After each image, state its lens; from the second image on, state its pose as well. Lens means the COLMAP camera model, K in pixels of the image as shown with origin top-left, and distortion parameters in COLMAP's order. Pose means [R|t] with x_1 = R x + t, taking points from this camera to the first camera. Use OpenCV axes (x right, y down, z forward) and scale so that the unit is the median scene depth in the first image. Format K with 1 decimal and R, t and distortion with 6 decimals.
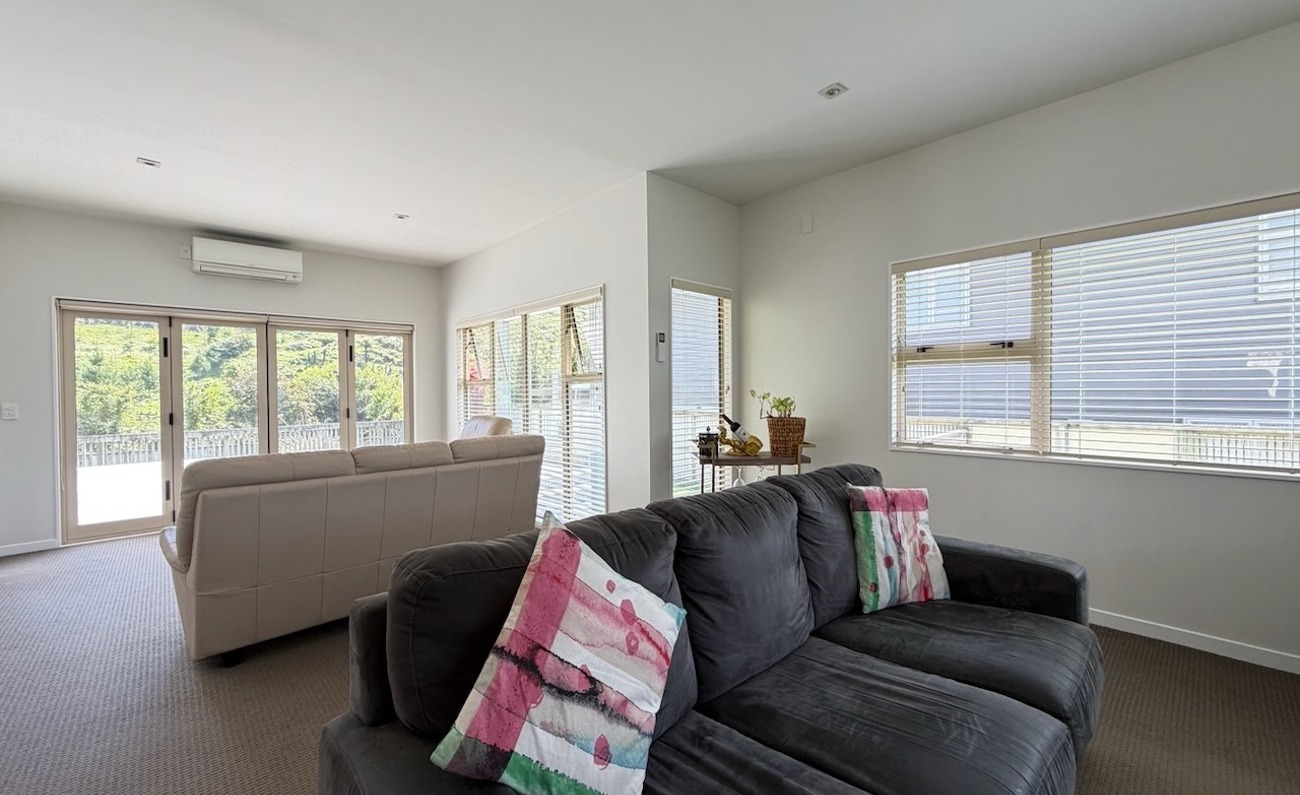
lens RADIAL K [[517.8, 0, 648.1], [0, 517.8, 398.0], [0, 0, 1]] dist [0.000197, 0.000271]
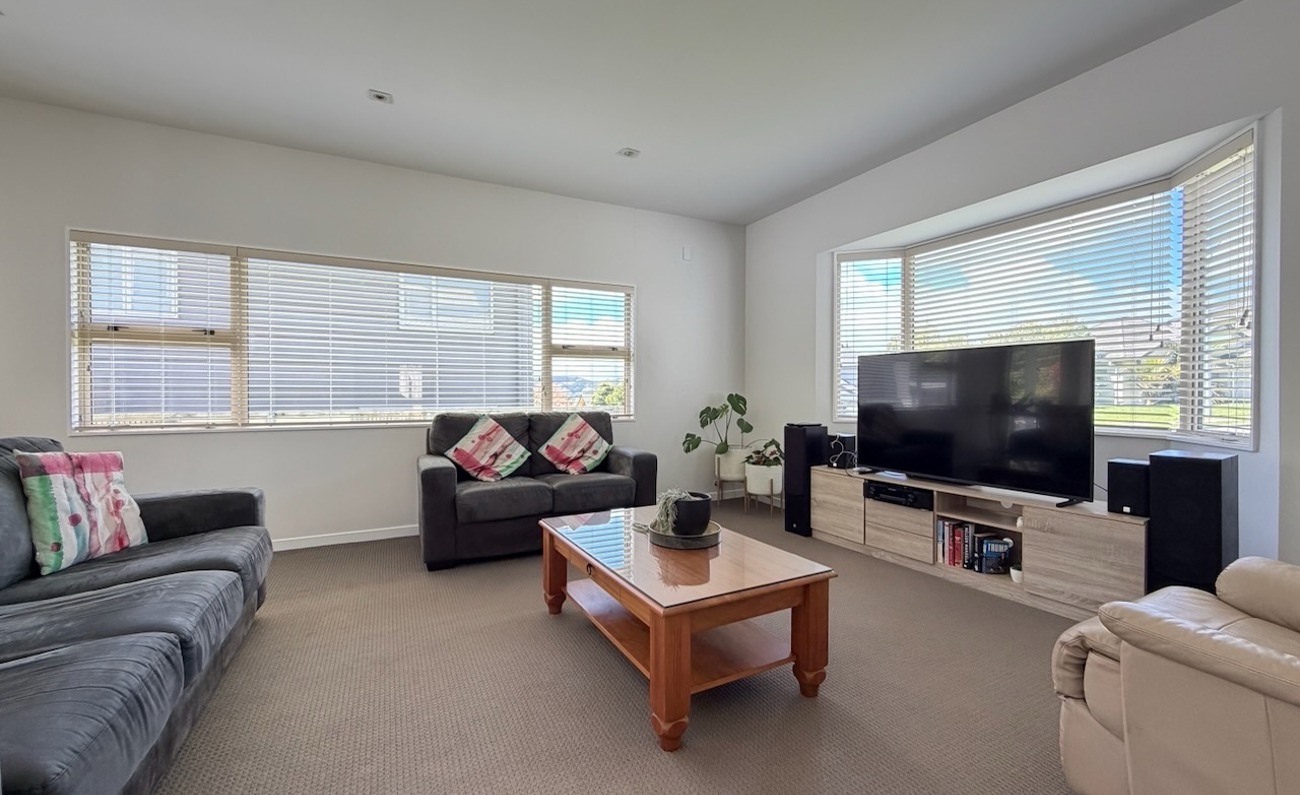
lens RADIAL K [[517.8, 0, 648.1], [0, 517.8, 398.0], [0, 0, 1]] dist [0.000197, 0.000271]
pose [[0.279538, -0.000941, 0.960134, -0.197684], [0.013381, 0.999906, -0.002916, 0.088552], [-0.960041, 0.013663, 0.279524, -0.369707]]
